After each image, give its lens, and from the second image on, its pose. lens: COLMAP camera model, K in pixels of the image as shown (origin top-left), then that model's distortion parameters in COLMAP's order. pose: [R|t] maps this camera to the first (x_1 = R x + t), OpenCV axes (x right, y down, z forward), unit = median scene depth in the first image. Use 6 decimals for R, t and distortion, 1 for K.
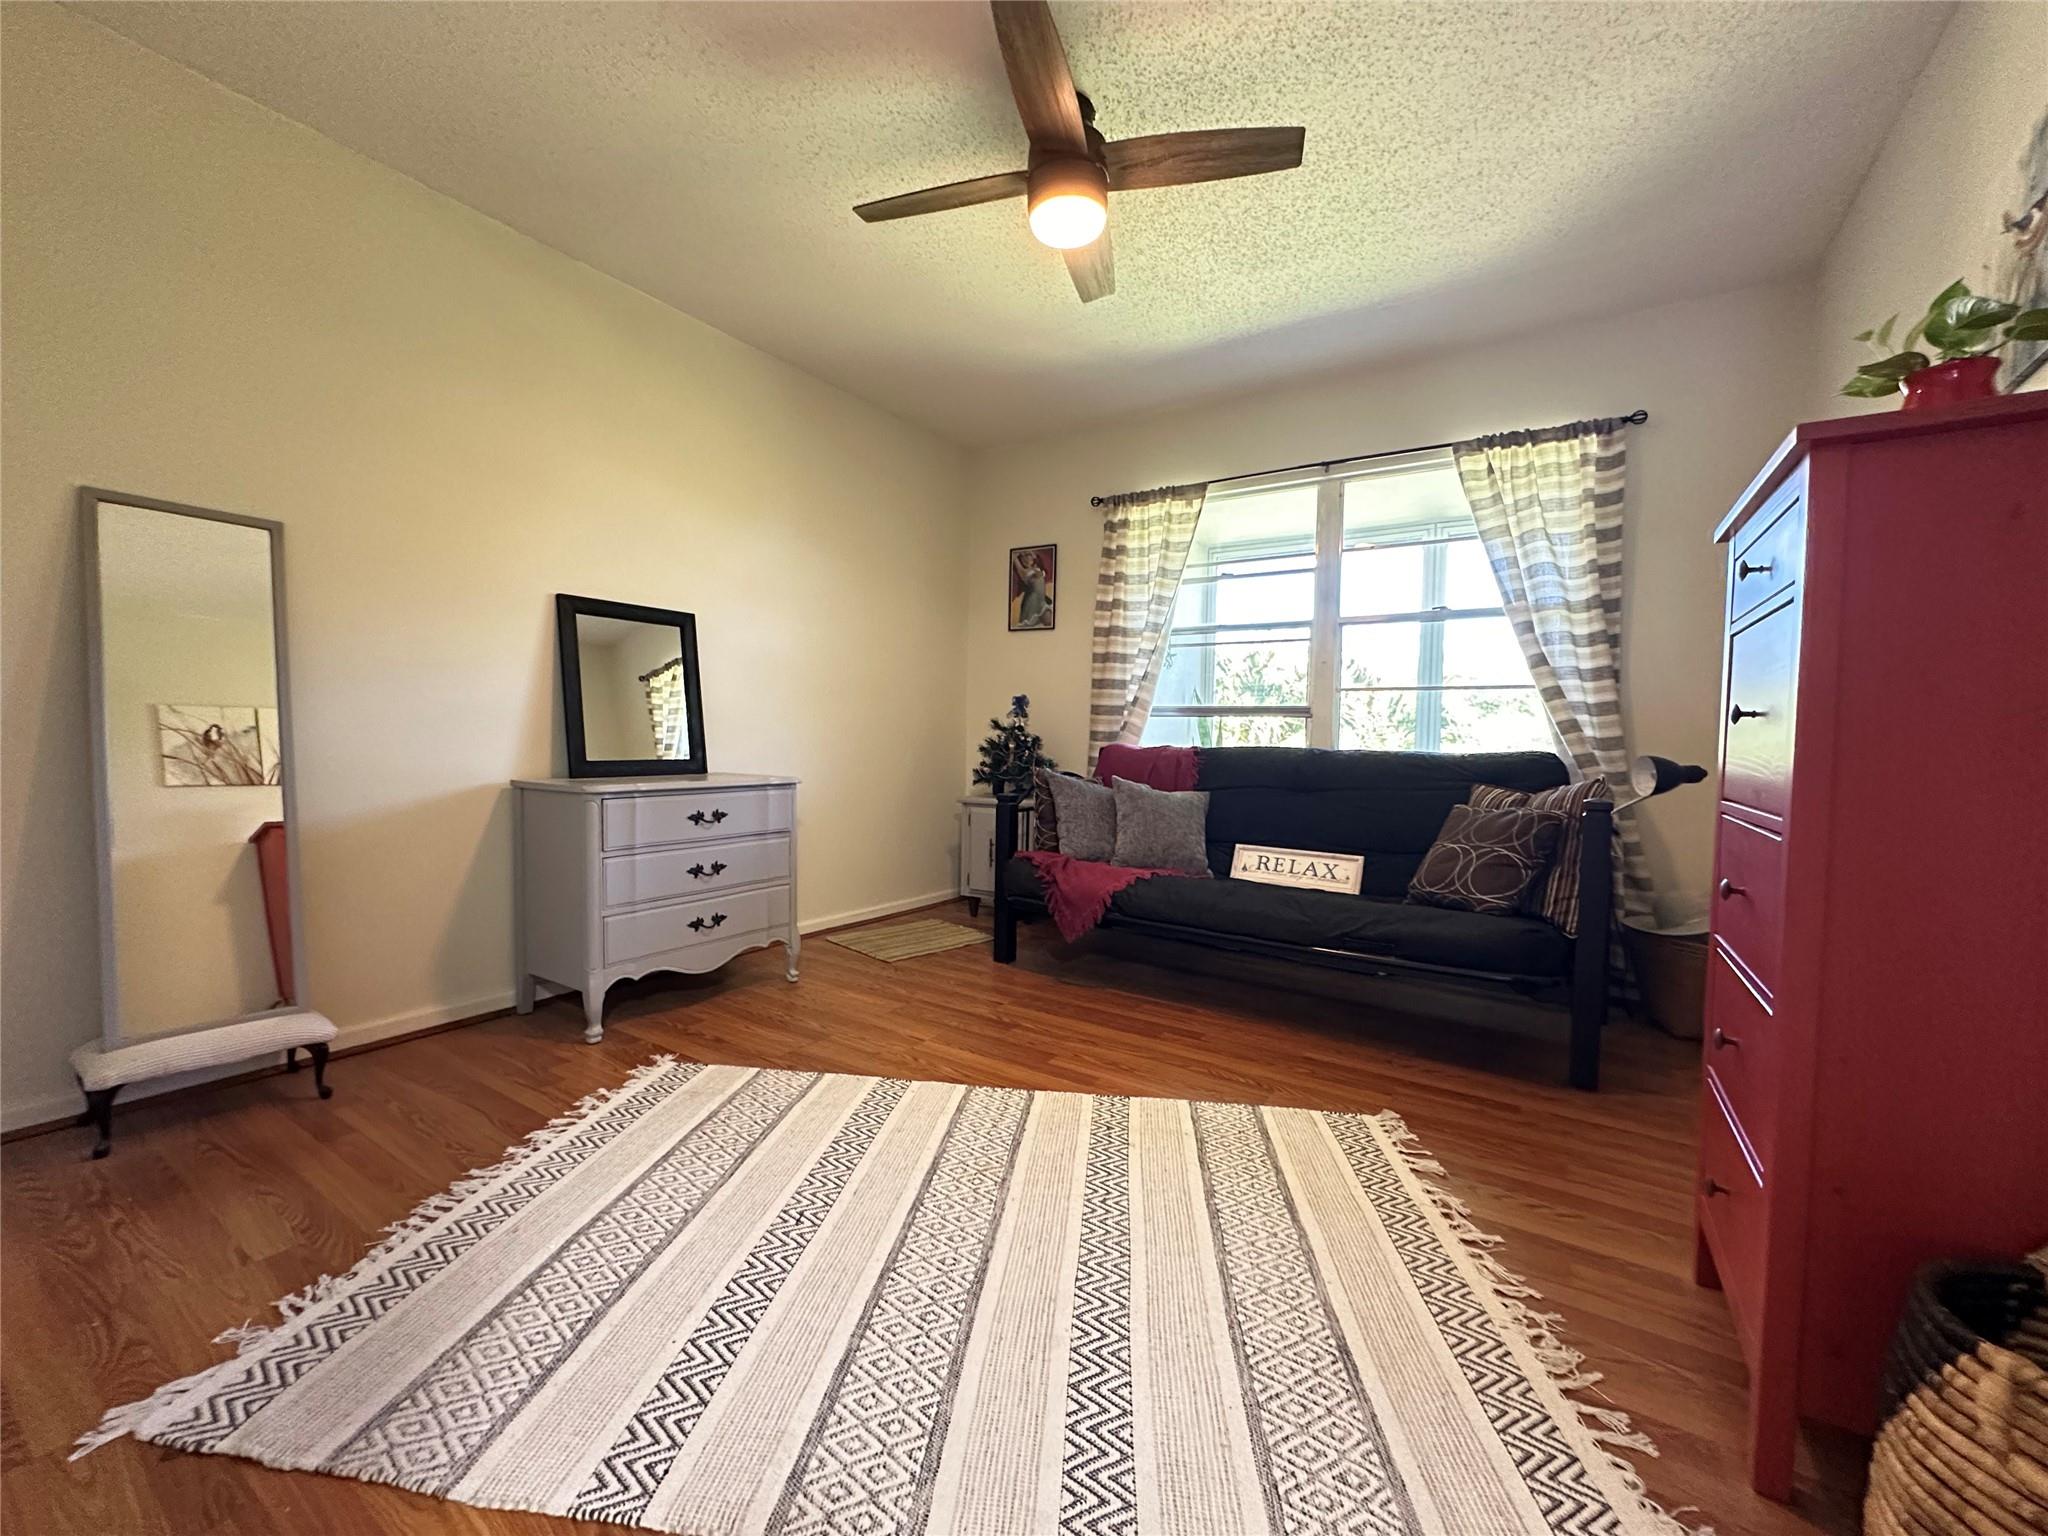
lens RADIAL K [[818.0, 0, 1033.7], [0, 818.0, 775.5], [0, 0, 1]] dist [-0.001335, 0.000335]
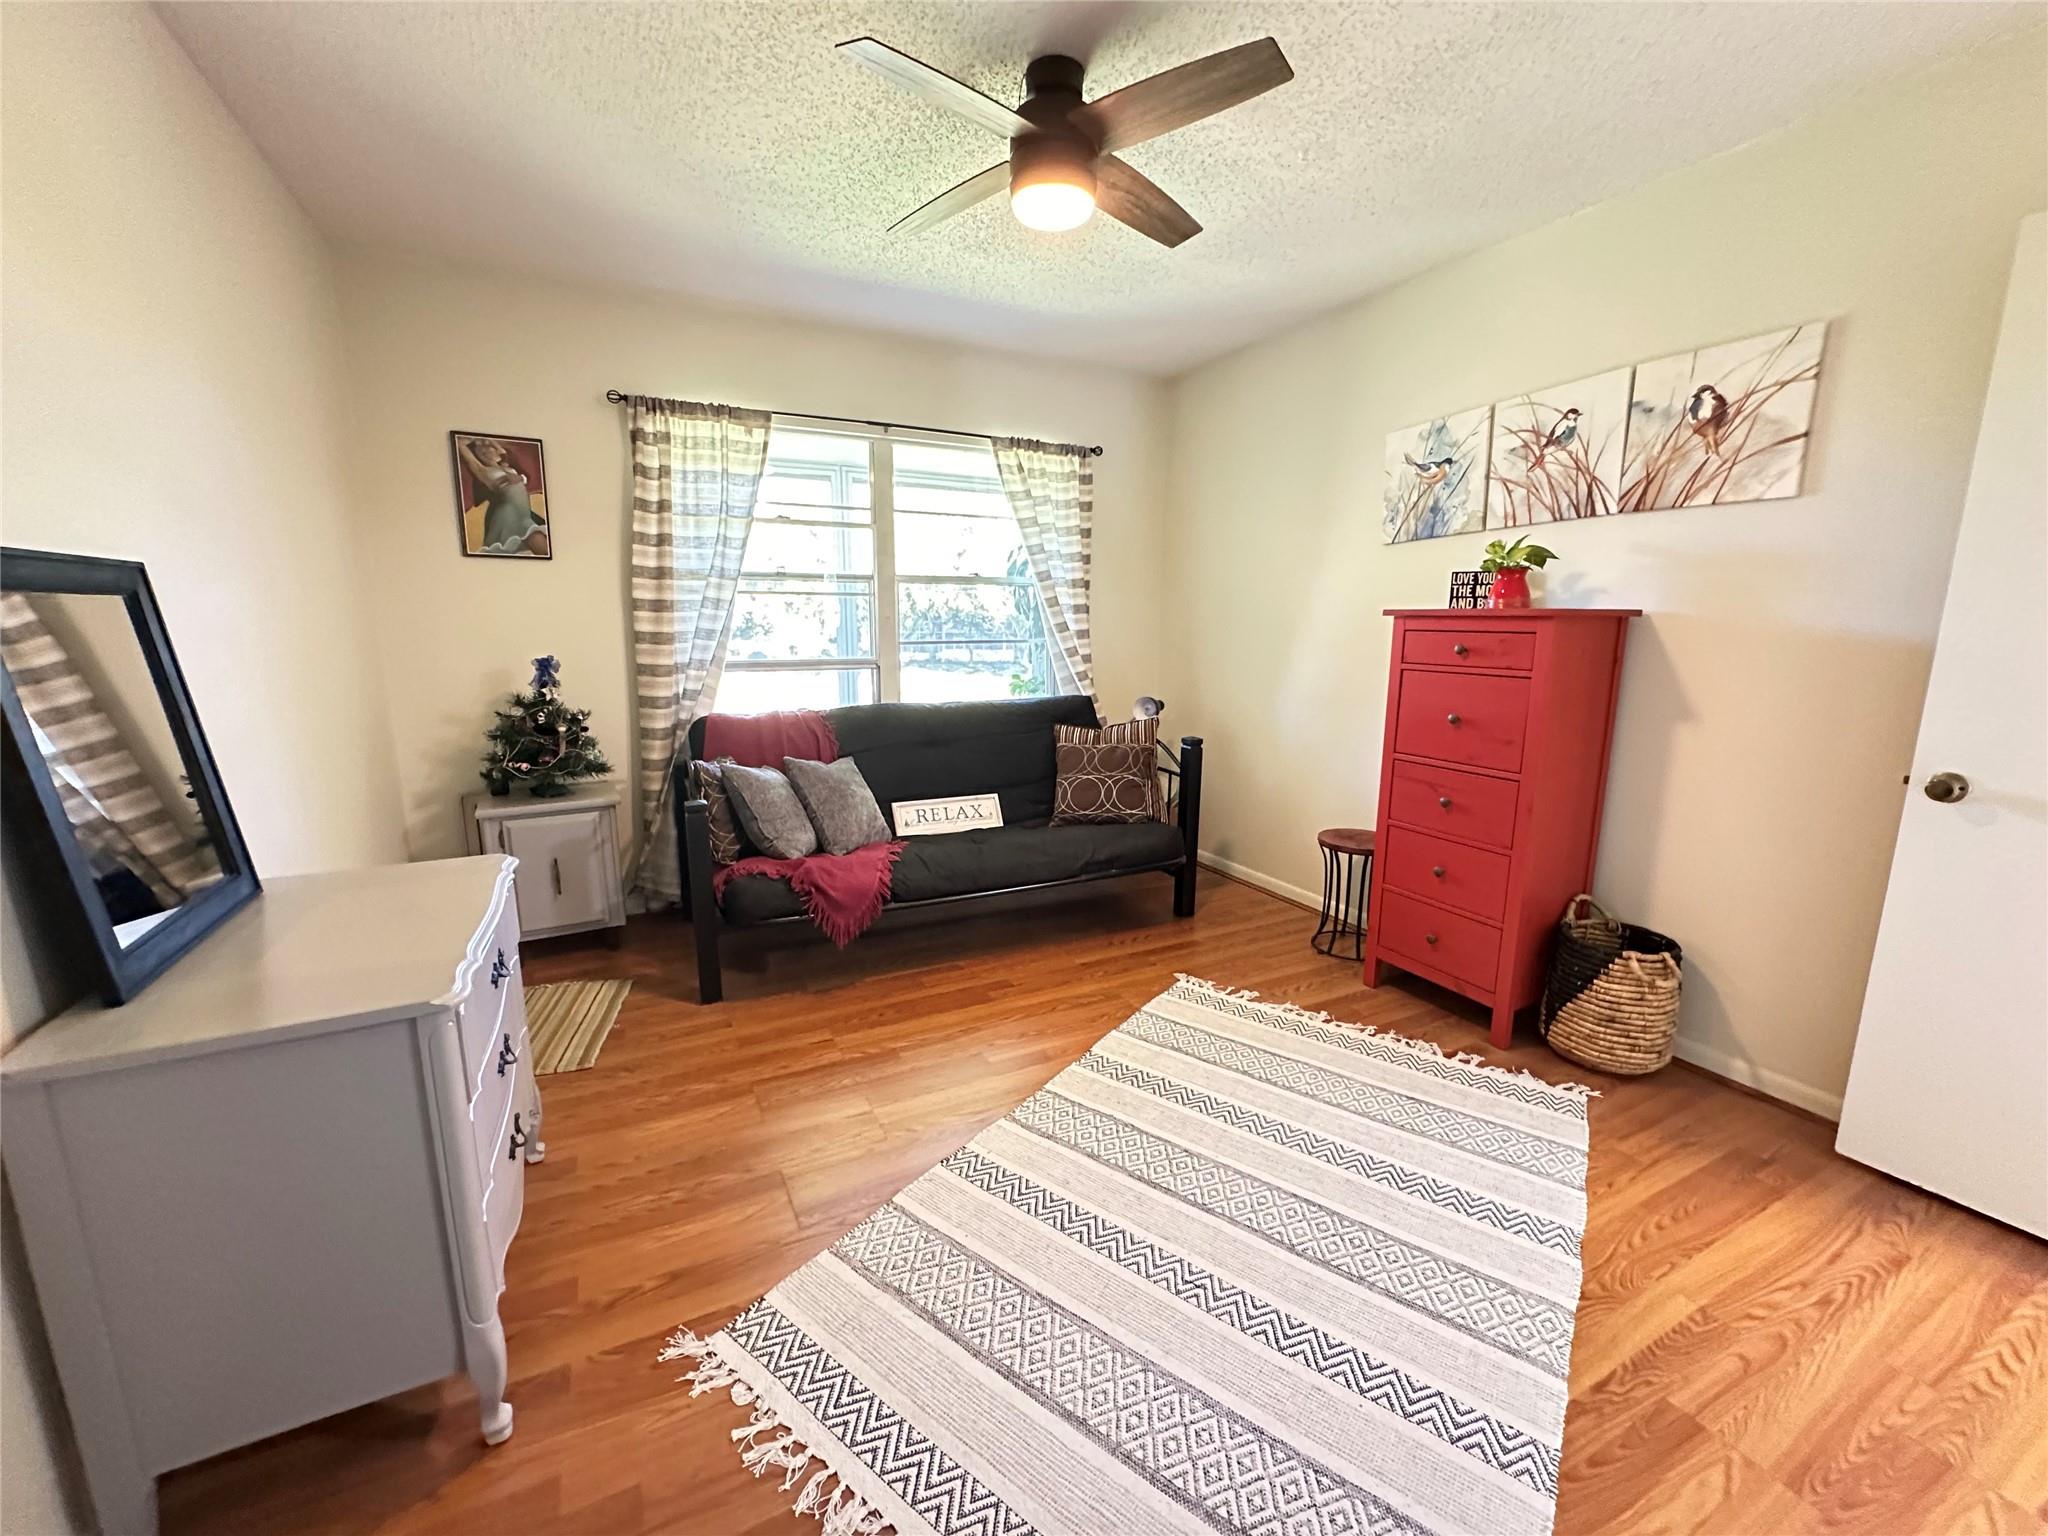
lens RADIAL K [[818.0, 0, 1019.8], [0, 818.0, 769.9], [0, 0, 1]] dist [-0.001335, 0.000335]
pose [[0.503876, -0.177789, 0.845281, -0.590773], [0.046635, 0.982760, 0.178906, -0.148635], [-0.862516, -0.050727, 0.503480, 0.361832]]
